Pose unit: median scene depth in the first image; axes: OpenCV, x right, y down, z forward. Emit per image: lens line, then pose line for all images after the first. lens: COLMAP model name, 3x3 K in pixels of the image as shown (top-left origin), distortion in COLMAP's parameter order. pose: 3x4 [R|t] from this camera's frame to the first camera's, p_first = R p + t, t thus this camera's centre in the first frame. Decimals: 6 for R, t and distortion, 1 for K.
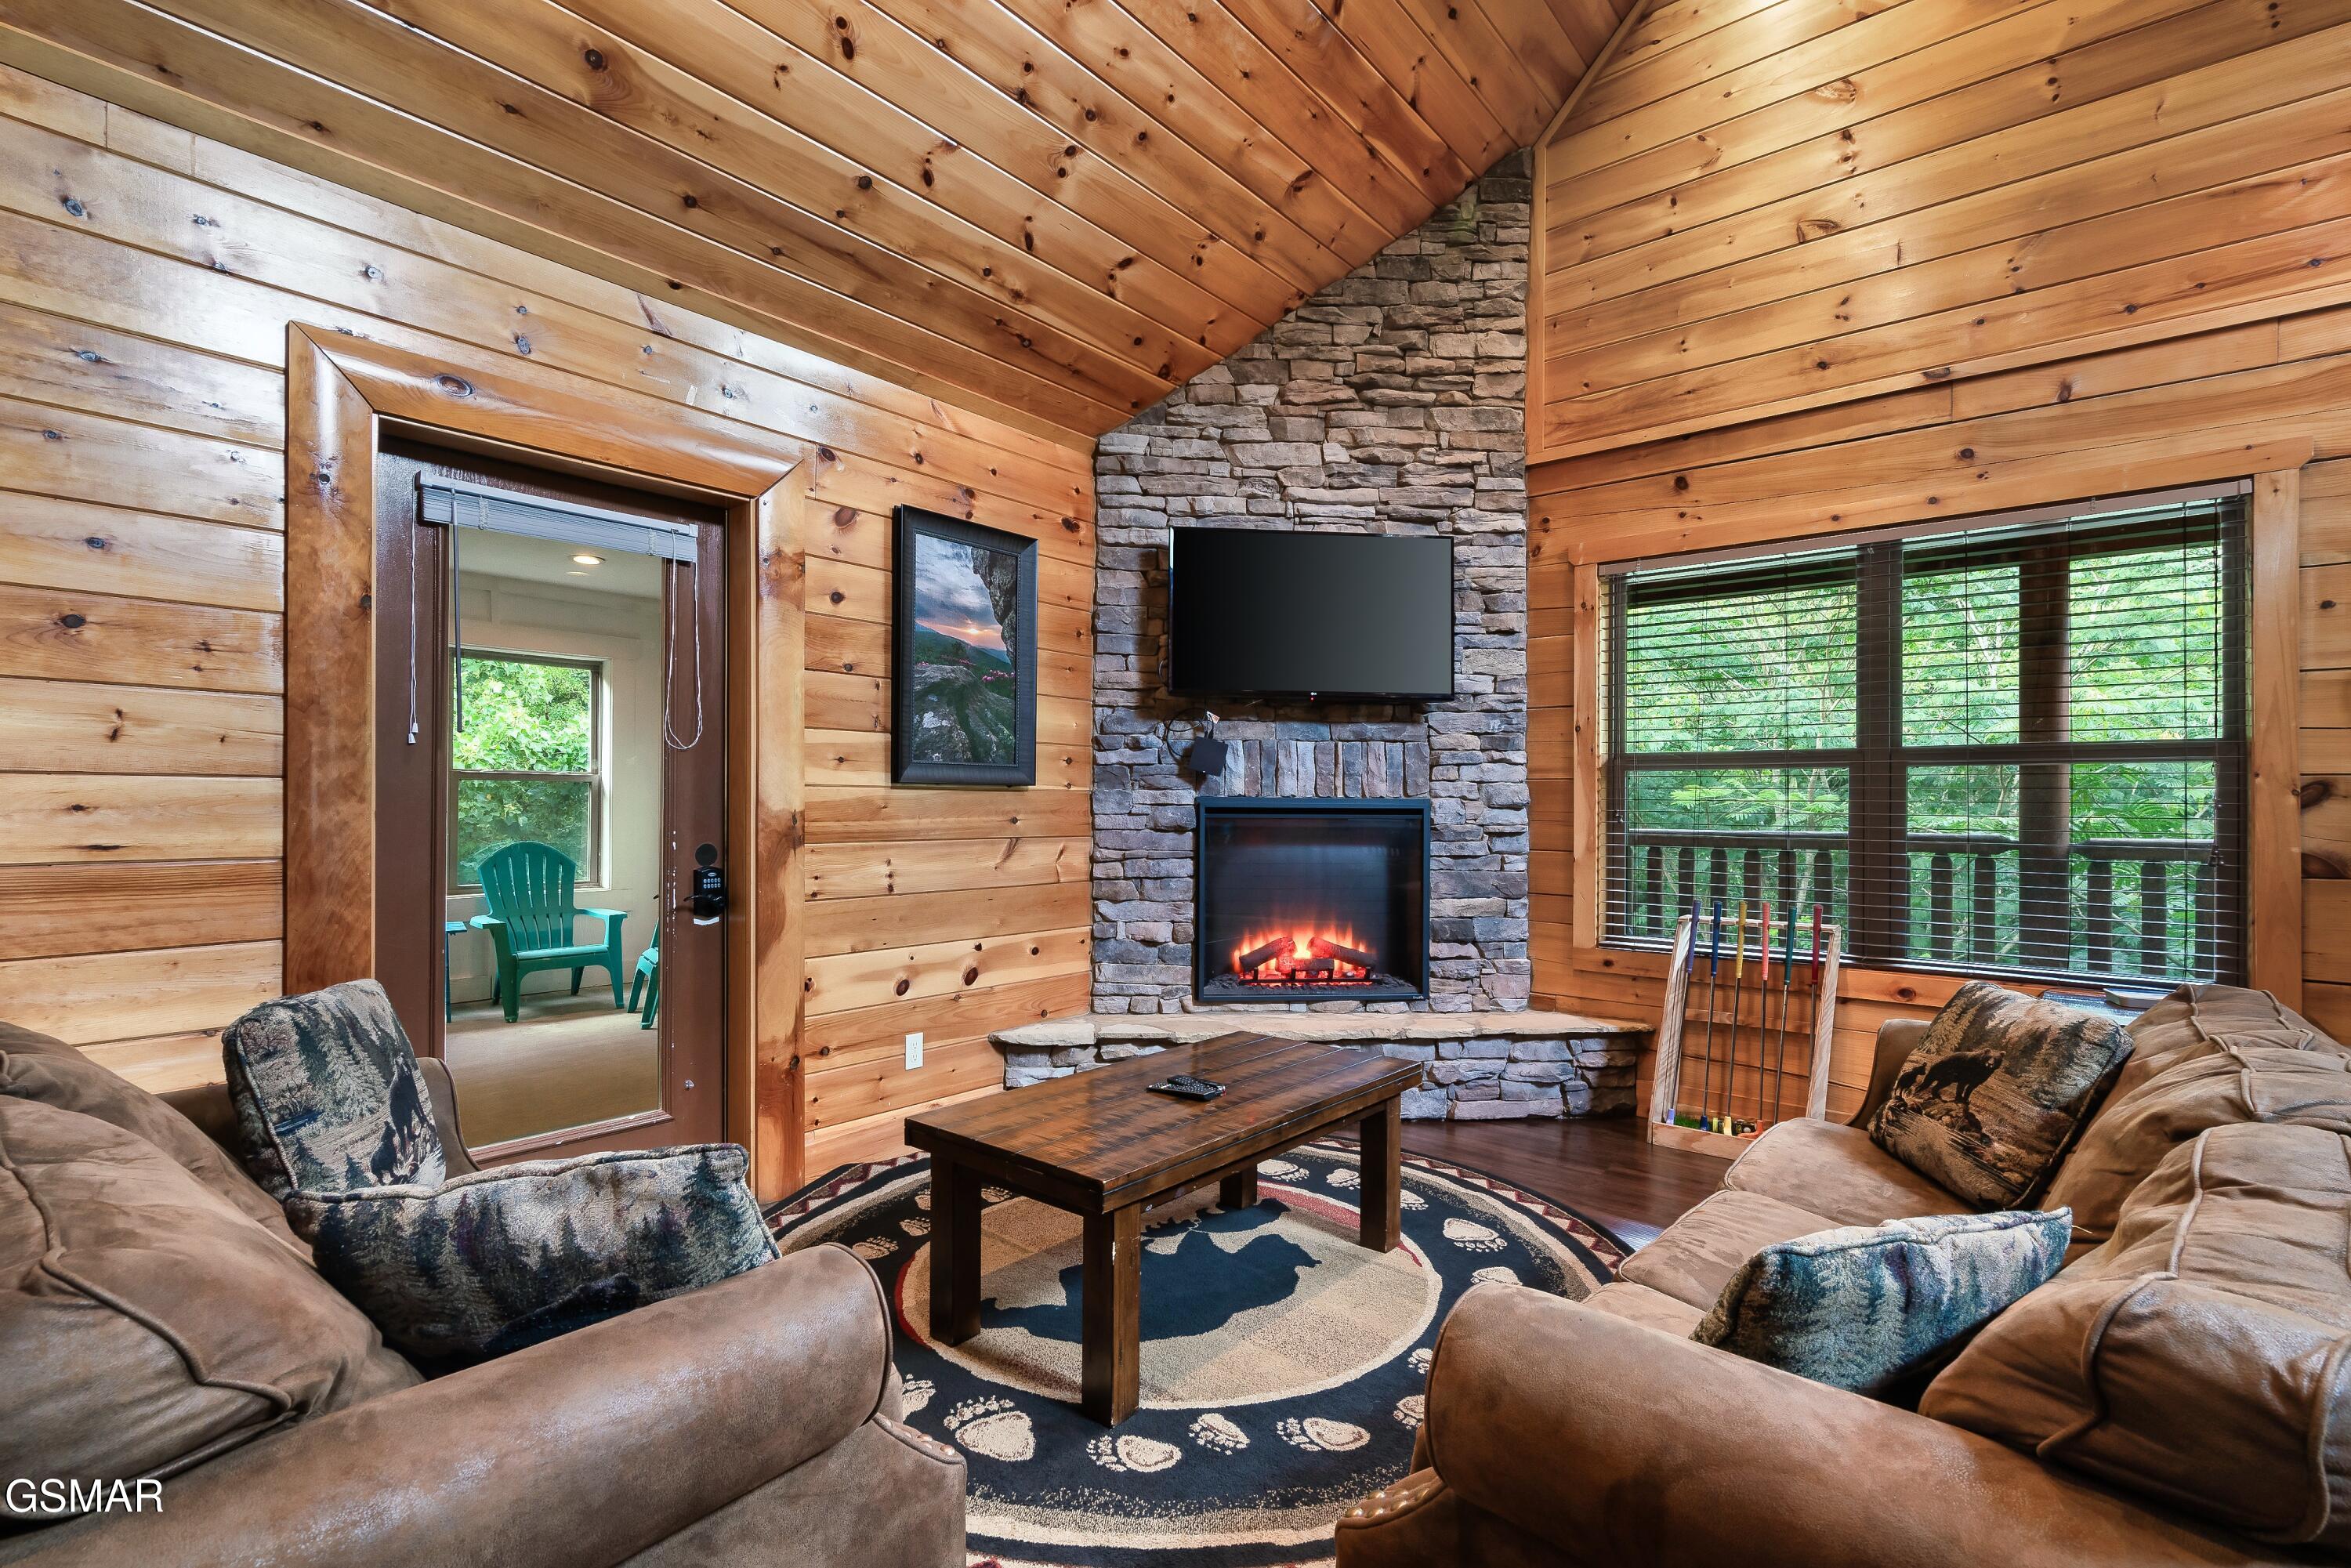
lens RADIAL K [[1068.2, 0, 1173.7], [0, 1068.2, 804.3], [0, 0, 1]] dist [-0.003828, 0.002672]
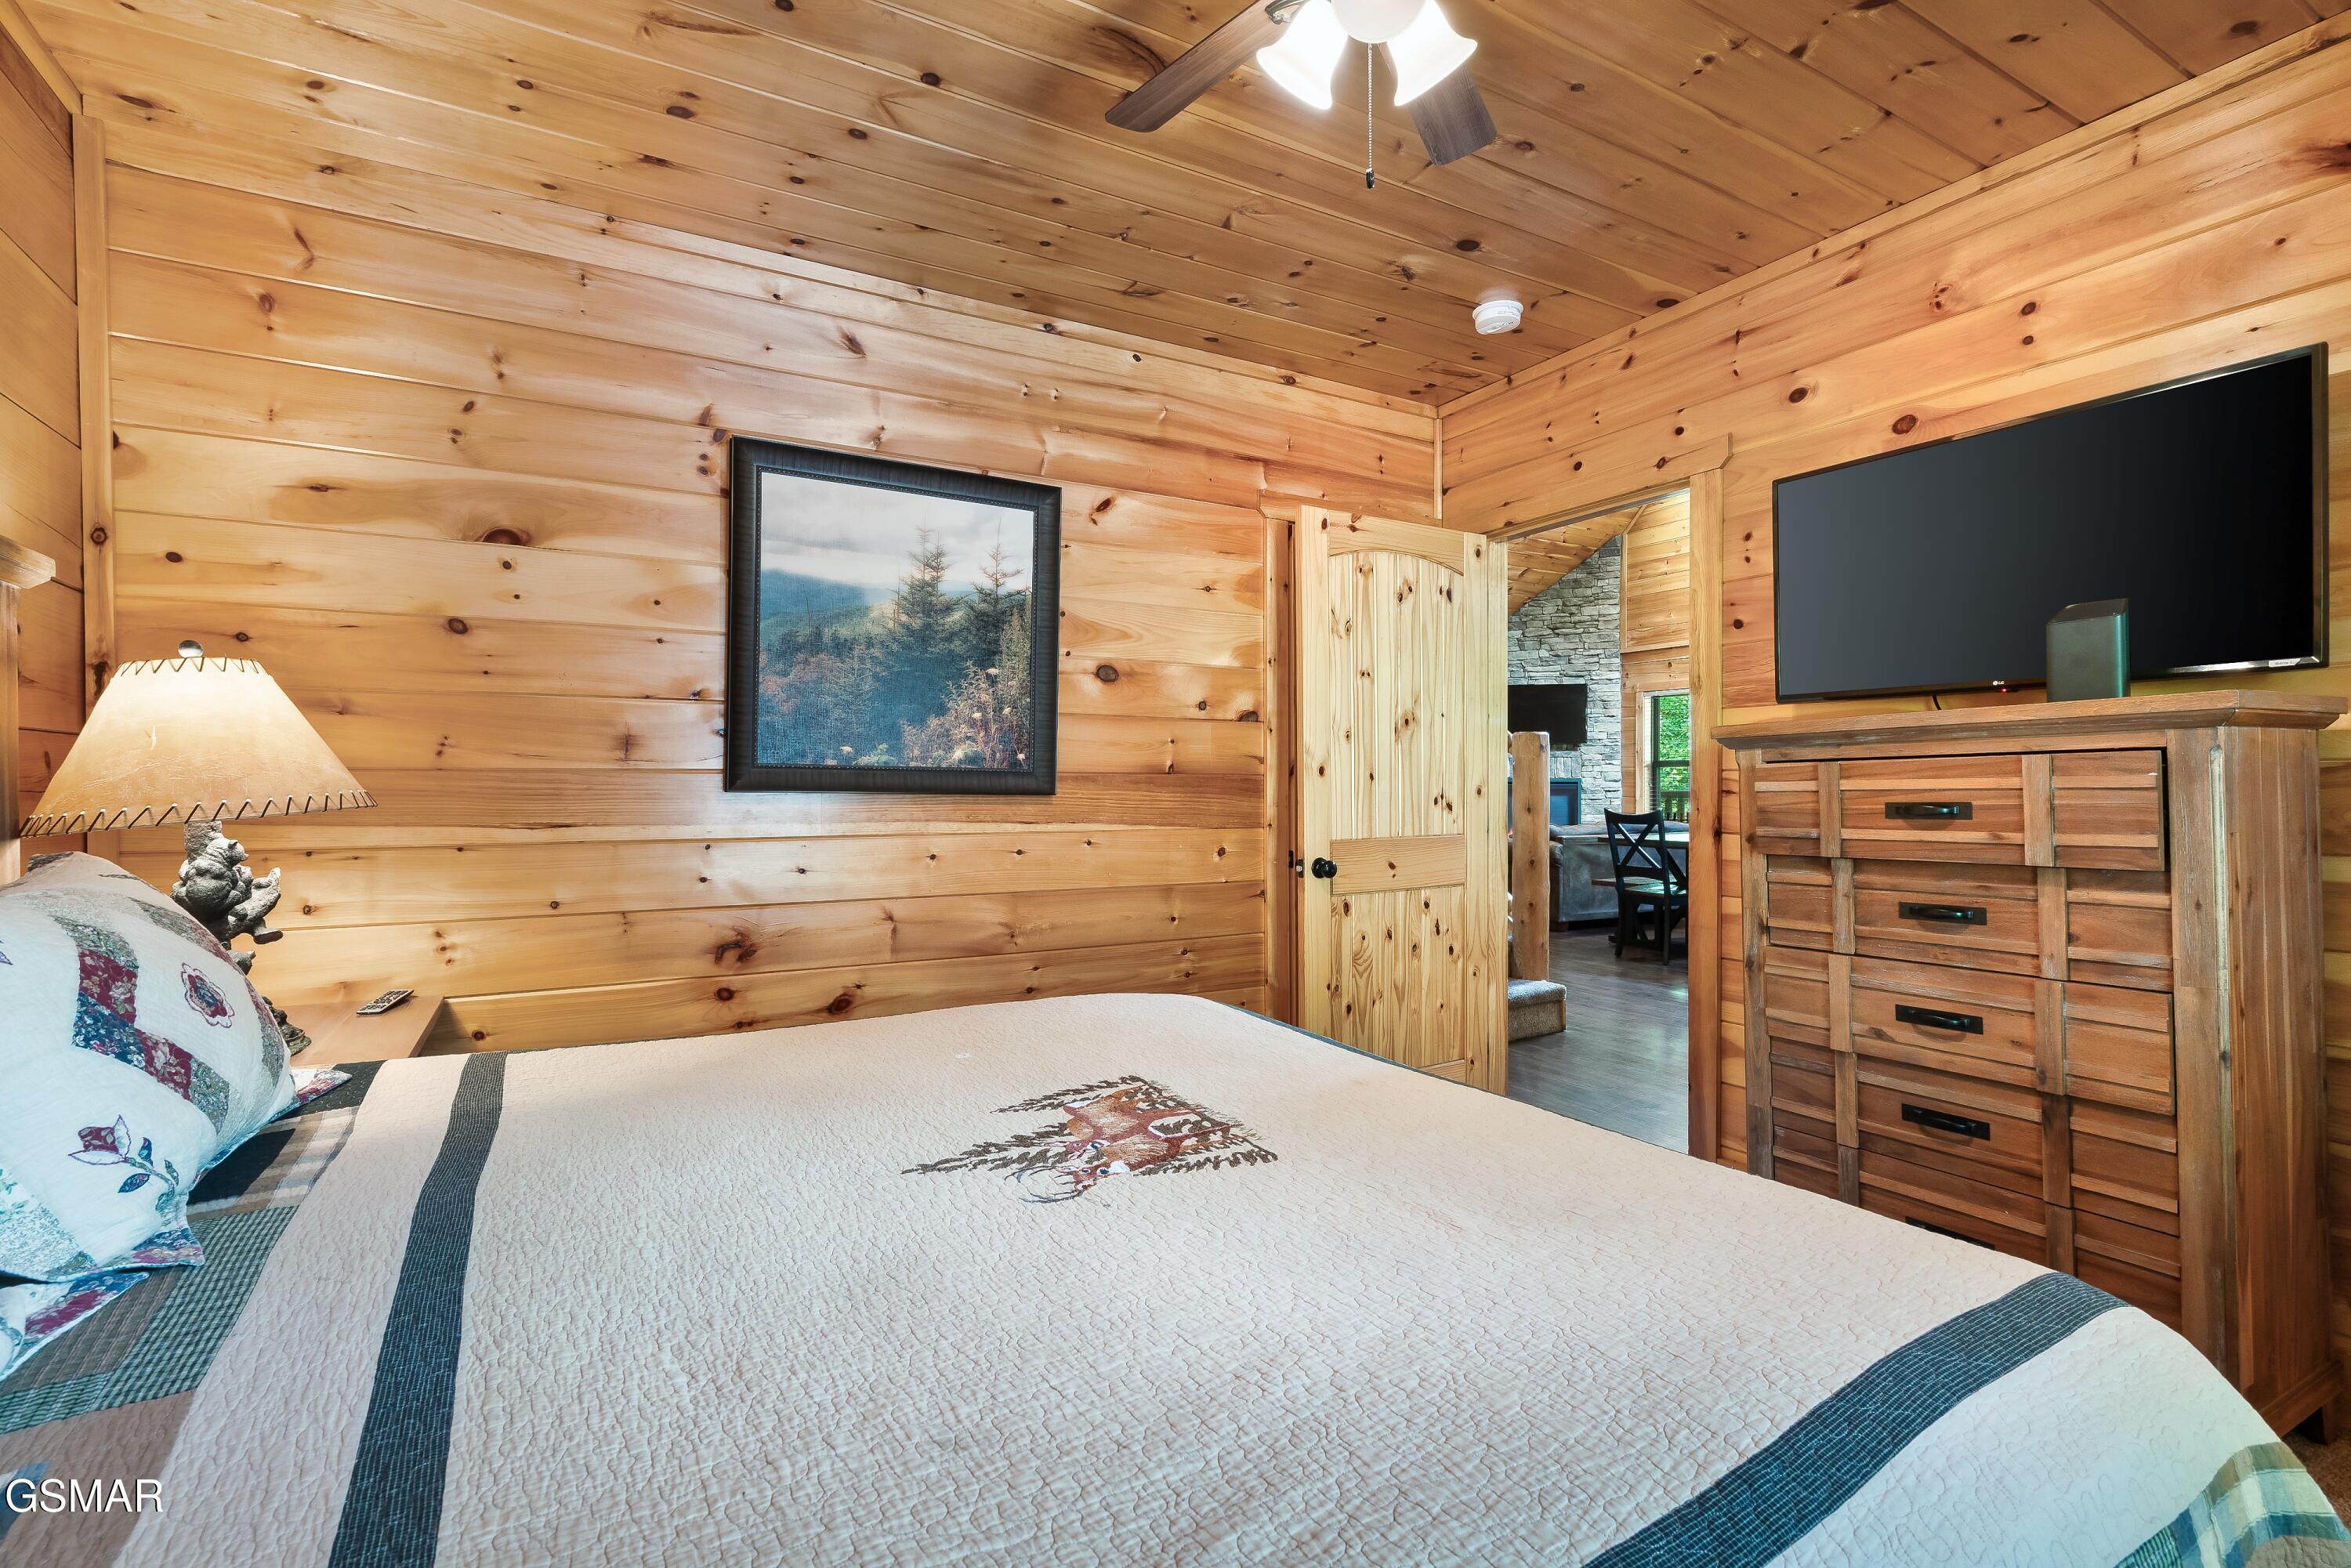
lens RADIAL K [[1068.2, 0, 1186.5], [0, 1068.2, 780.8], [0, 0, 1]] dist [-0.003828, 0.002672]
pose [[0.939638, -0.007298, -0.342092, 0.239144], [0.007525, 0.999971, -0.000664, -0.004250], [0.342087, -0.001950, 0.939666, -2.030047]]
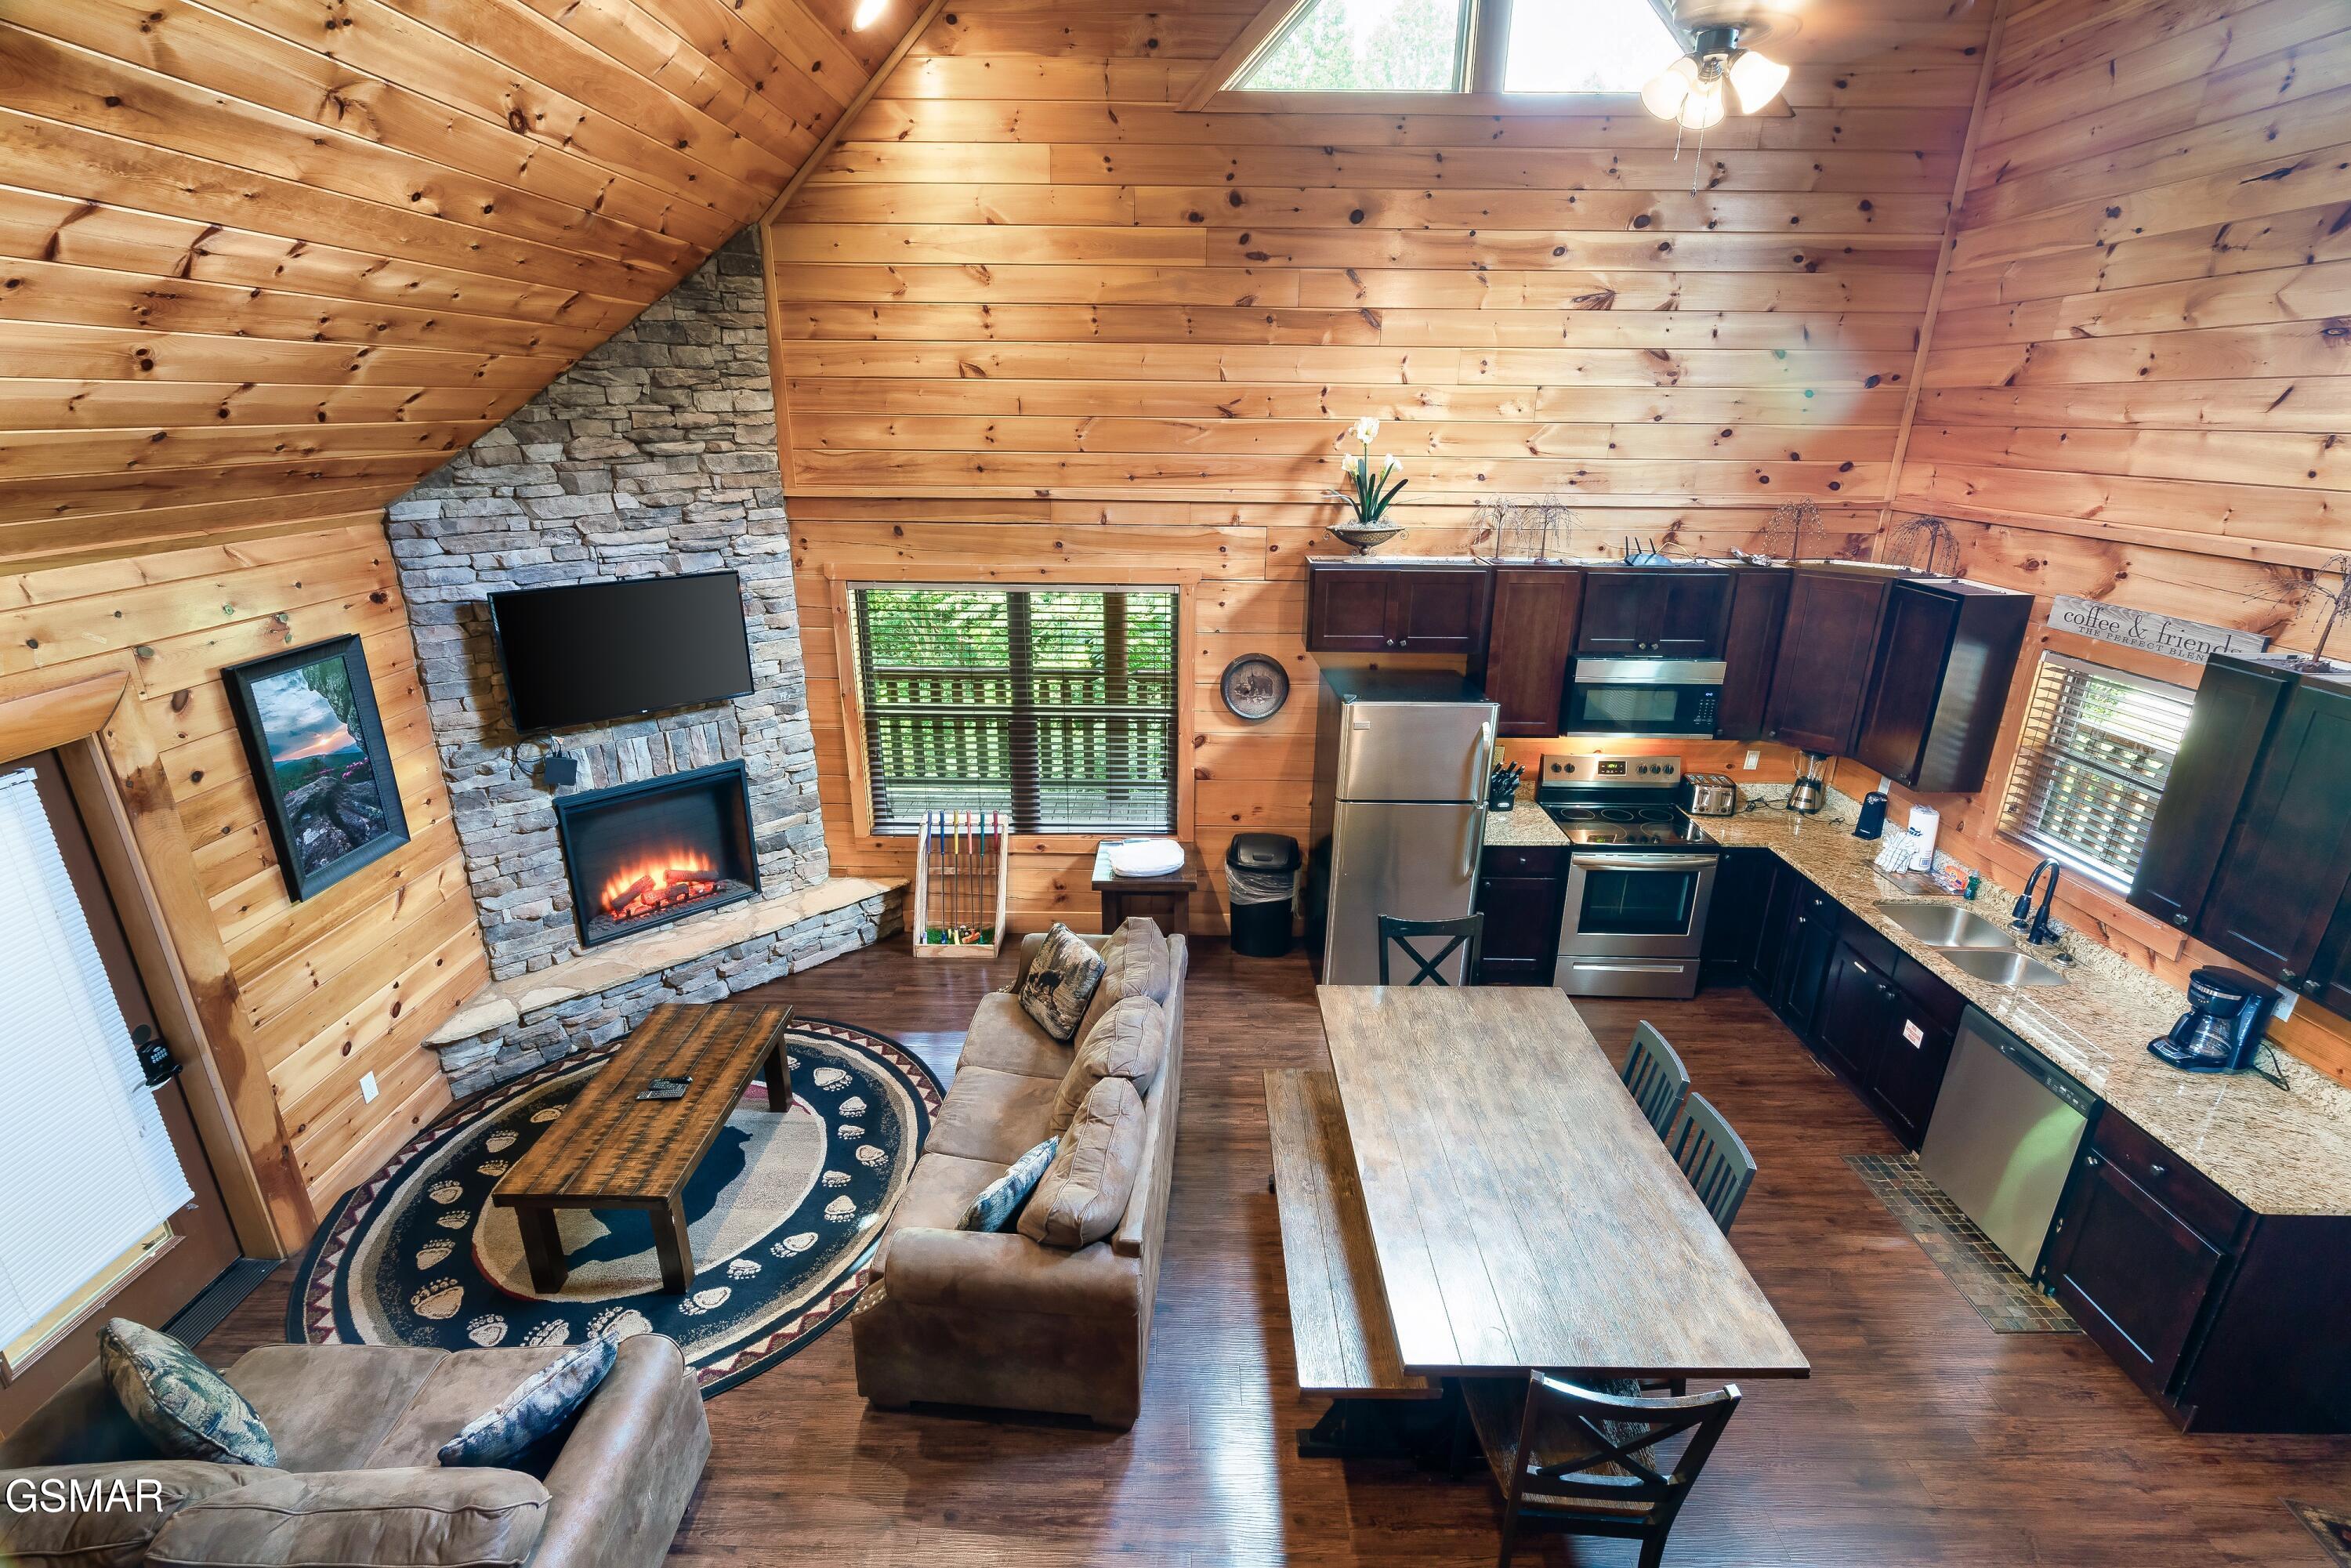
lens RADIAL K [[1068.2, 0, 1169.5], [0, 1068.2, 776.0], [0, 0, 1]] dist [-0.003828, 0.002672]
pose [[0.771404, -0.212941, 0.599660, -0.169468], [-0.003386, 0.940962, 0.338494, -0.471330], [-0.636337, -0.263146, 0.725141, -0.350648]]
